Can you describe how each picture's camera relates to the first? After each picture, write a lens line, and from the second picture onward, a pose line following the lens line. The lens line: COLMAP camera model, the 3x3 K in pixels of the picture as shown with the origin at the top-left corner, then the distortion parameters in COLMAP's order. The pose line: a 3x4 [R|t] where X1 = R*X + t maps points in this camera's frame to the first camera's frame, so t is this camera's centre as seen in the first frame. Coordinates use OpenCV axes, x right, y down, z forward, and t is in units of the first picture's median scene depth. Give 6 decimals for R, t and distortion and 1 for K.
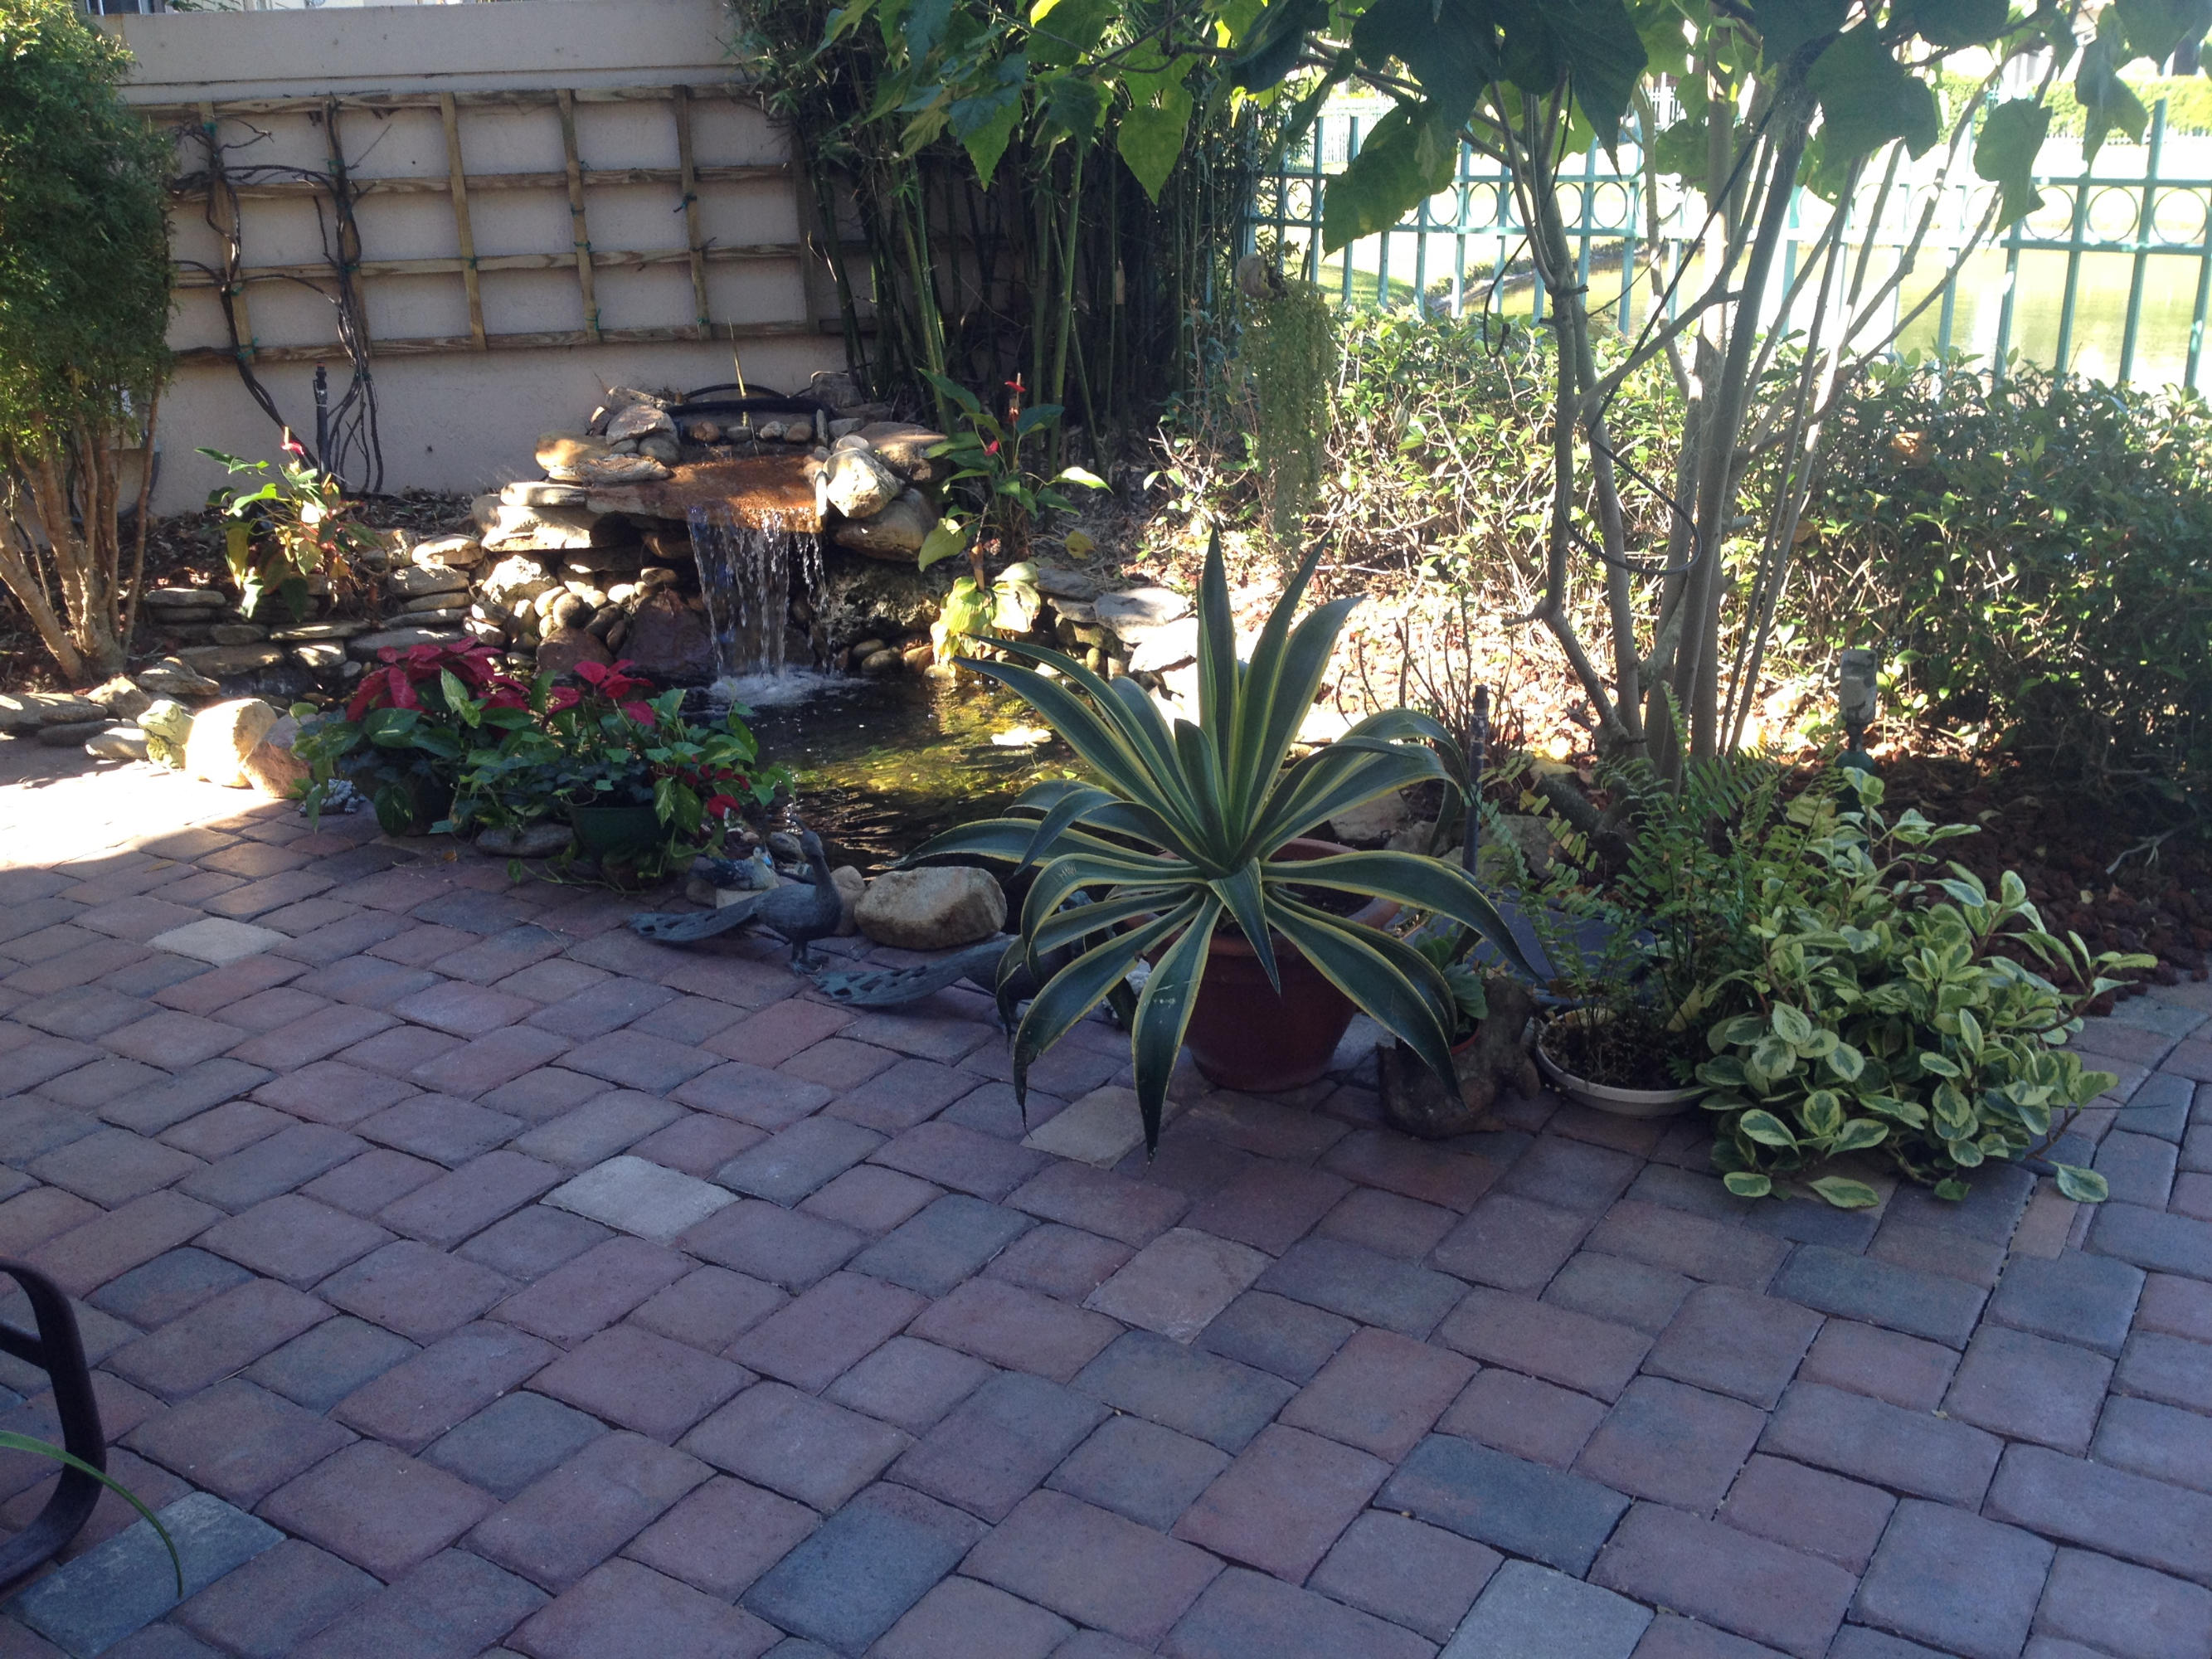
lens RADIAL K [[2025.0, 0, 1106.0], [0, 2025.0, 829.5], [0, 0, 1]] dist [0.098841, -0.292319]
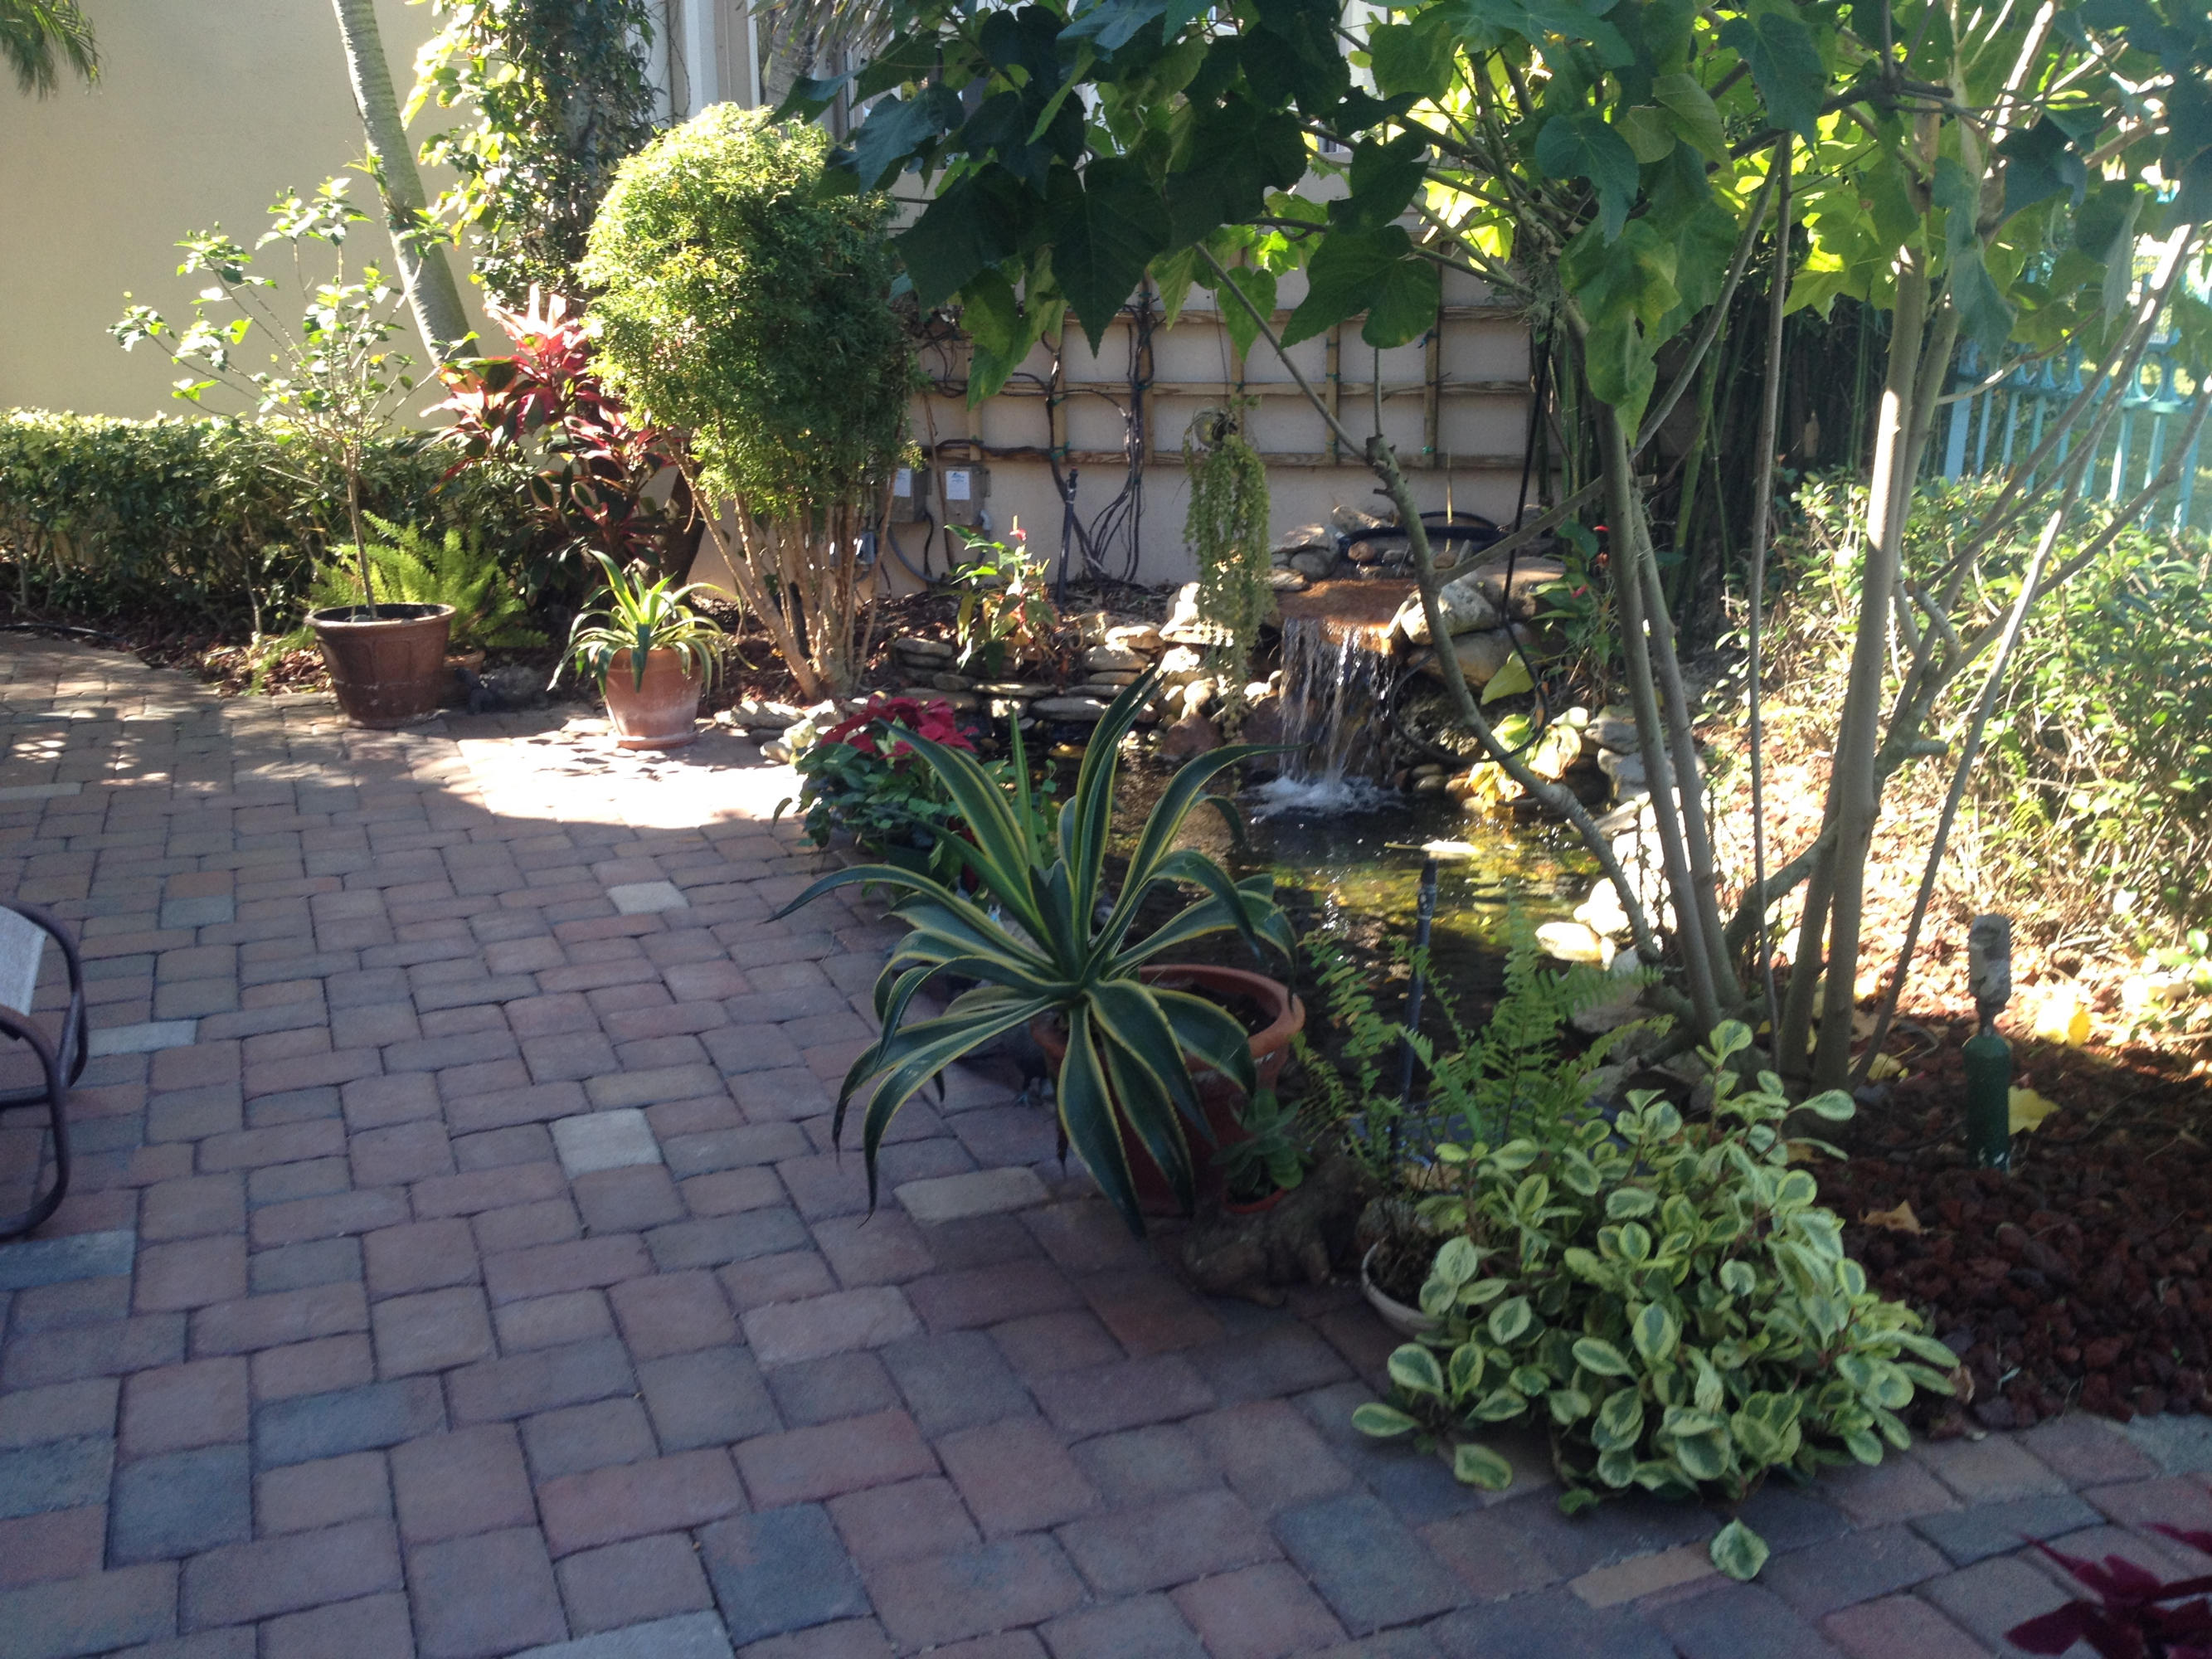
lens RADIAL K [[2025.0, 0, 1106.0], [0, 2025.0, 829.5], [0, 0, 1]] dist [0.098841, -0.292319]
pose [[0.816443, 0.165956, -0.553063, 0.320224], [-0.199046, 0.979990, 0.000227, -0.029222], [0.542034, 0.109899, 0.833139, 0.066734]]
